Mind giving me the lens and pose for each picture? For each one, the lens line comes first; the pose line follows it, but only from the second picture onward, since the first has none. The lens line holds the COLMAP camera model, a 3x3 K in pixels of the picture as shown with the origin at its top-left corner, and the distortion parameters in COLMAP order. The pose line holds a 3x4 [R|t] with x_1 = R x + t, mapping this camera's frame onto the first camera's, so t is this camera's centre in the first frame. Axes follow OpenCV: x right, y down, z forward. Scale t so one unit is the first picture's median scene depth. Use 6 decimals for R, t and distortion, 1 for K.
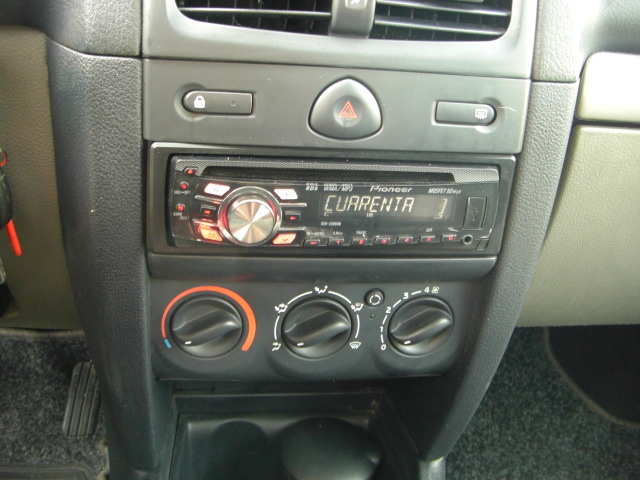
lens RADIAL K [[710.1, 0, 319.2], [0, 710.1, 218.4], [0, 0, 1]] dist [-0.167679, 0.094429]
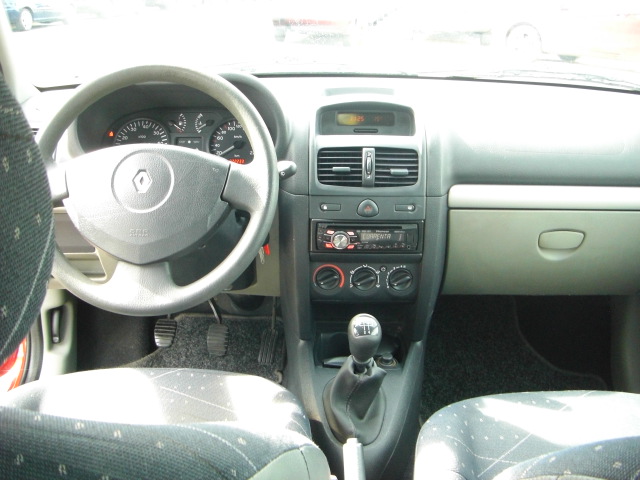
lens RADIAL K [[710.1, 0, 319.2], [0, 710.1, 218.4], [0, 0, 1]] dist [-0.167679, 0.094429]
pose [[0.984567, -0.026503, -0.172991, 0.239605], [0.007819, 0.994141, -0.107804, 0.157529], [0.174834, 0.104787, 0.979006, -1.436273]]
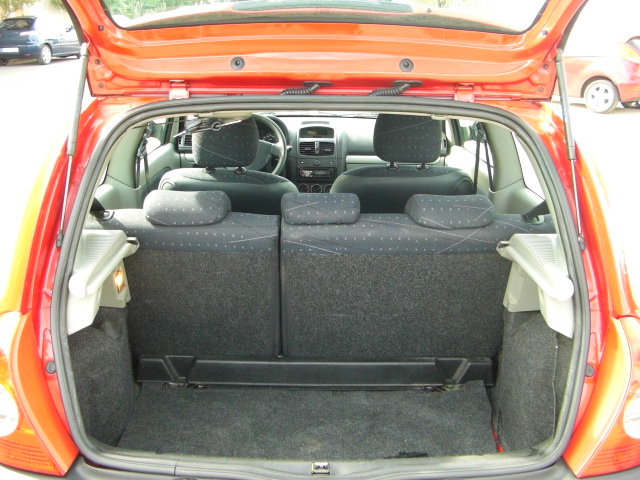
lens RADIAL K [[710.1, 0, 319.2], [0, 710.1, 218.4], [0, 0, 1]] dist [-0.167679, 0.094429]
pose [[0.987438, -0.029722, -0.155185, 0.950313], [0.006609, 0.989058, -0.147380, 1.243707], [0.157867, 0.144503, 0.976830, -5.134005]]
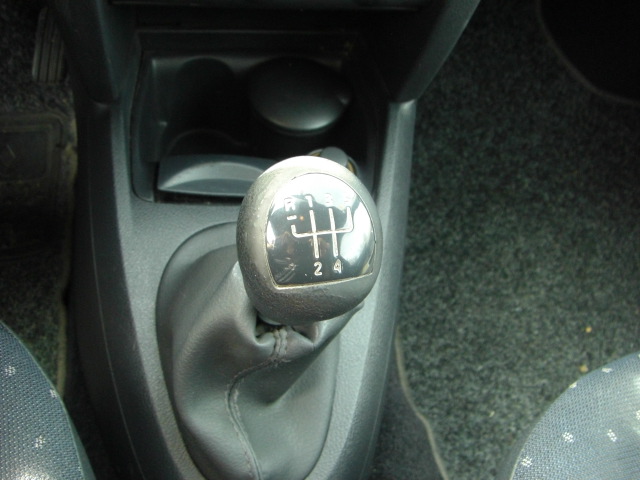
lens RADIAL K [[710.1, 0, 319.2], [0, 710.1, 218.4], [0, 0, 1]] dist [-0.167679, 0.094429]
pose [[0.999261, 0.031225, 0.022427, 0.025891], [-0.037940, 0.895130, 0.444187, 0.053010], [-0.006205, -0.444710, 0.895653, 0.039185]]
